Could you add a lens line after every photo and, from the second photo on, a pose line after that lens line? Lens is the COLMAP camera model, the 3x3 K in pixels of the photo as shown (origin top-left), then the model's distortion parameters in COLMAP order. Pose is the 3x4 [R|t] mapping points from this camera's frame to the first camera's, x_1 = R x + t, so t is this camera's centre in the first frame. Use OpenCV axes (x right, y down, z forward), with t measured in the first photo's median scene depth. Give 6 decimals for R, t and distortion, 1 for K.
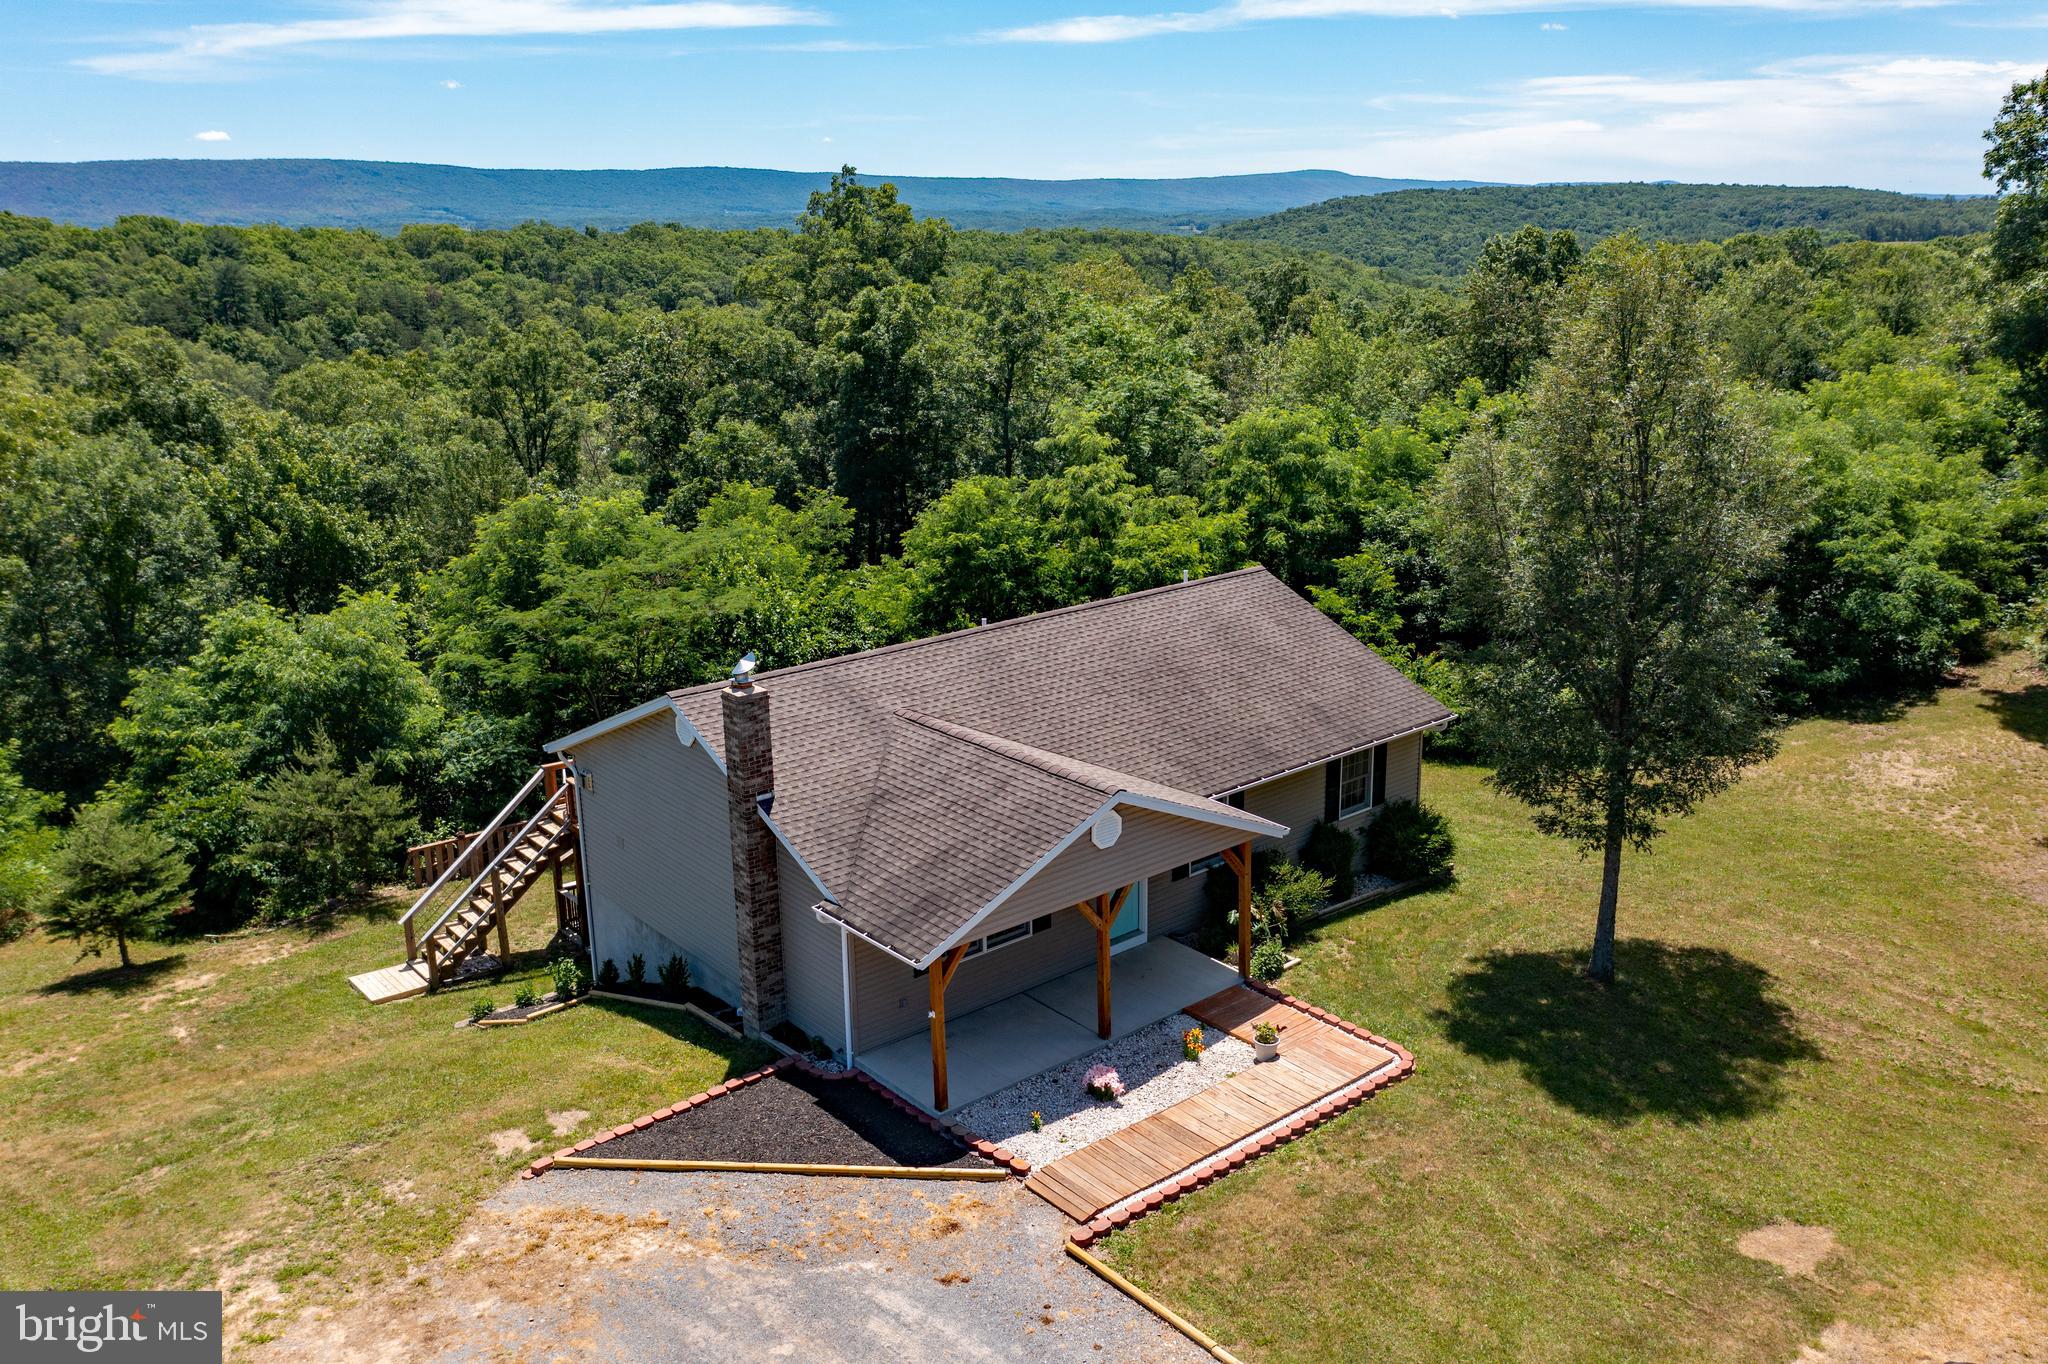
lens RADIAL K [[1612.3, 0, 1022.8], [0, 1612.3, 674.4], [0, 0, 1]] dist [-0.014436, 0.002427]
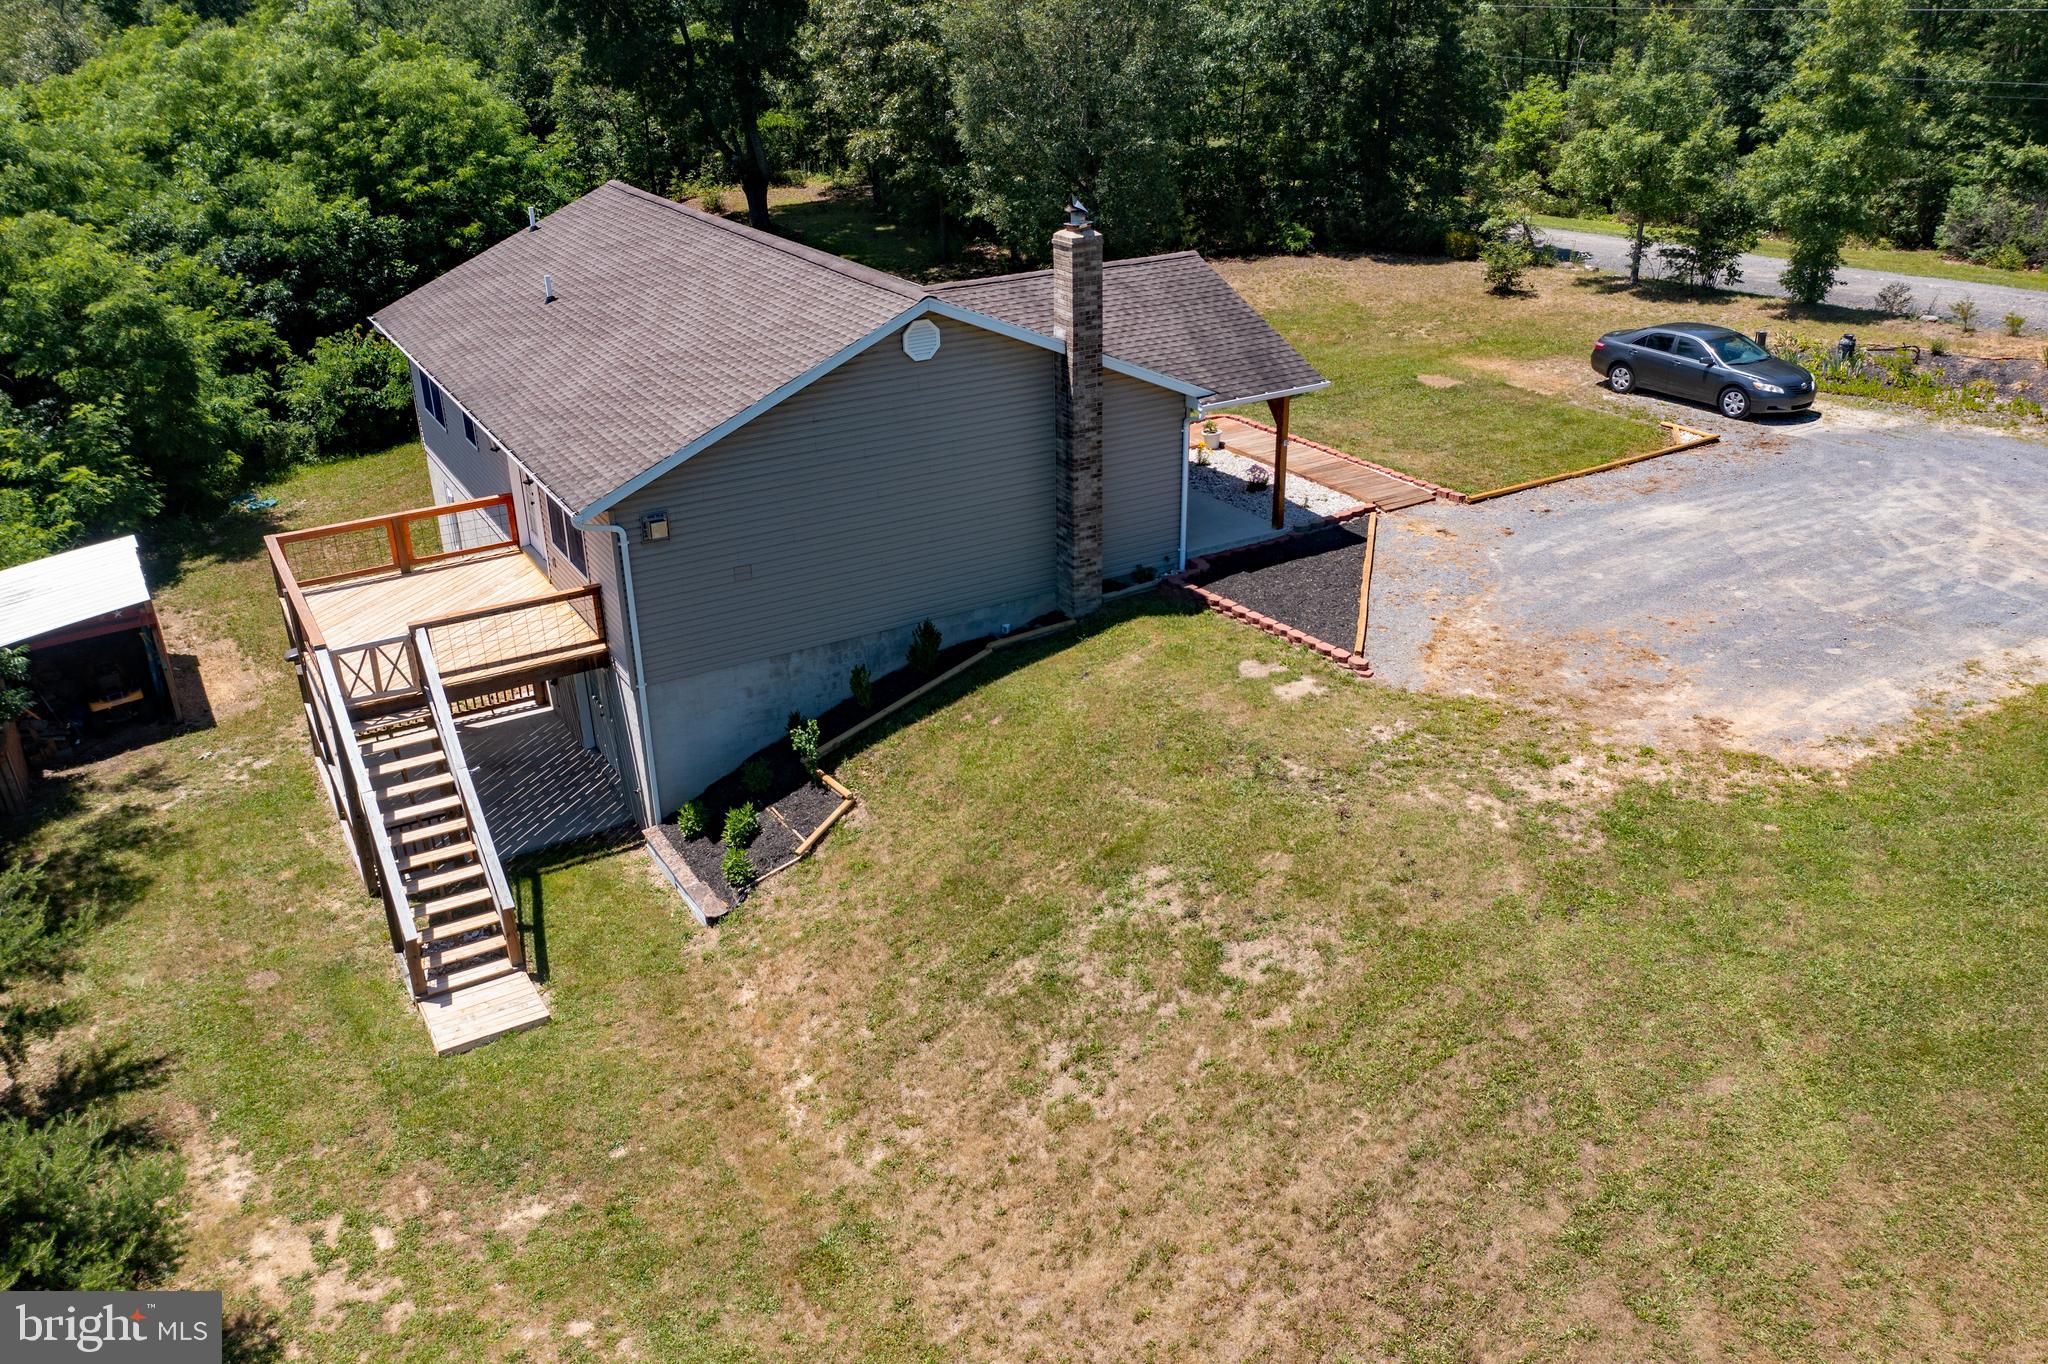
lens RADIAL K [[1612.3, 0, 1019.4], [0, 1612.3, 668.7], [0, 0, 1]] dist [-0.014436, 0.002427]
pose [[0.168466, -0.398793, 0.901434, -0.808822], [0.286293, 0.894878, 0.342388, -0.068058], [-0.943215, 0.200394, 0.264928, 0.594454]]
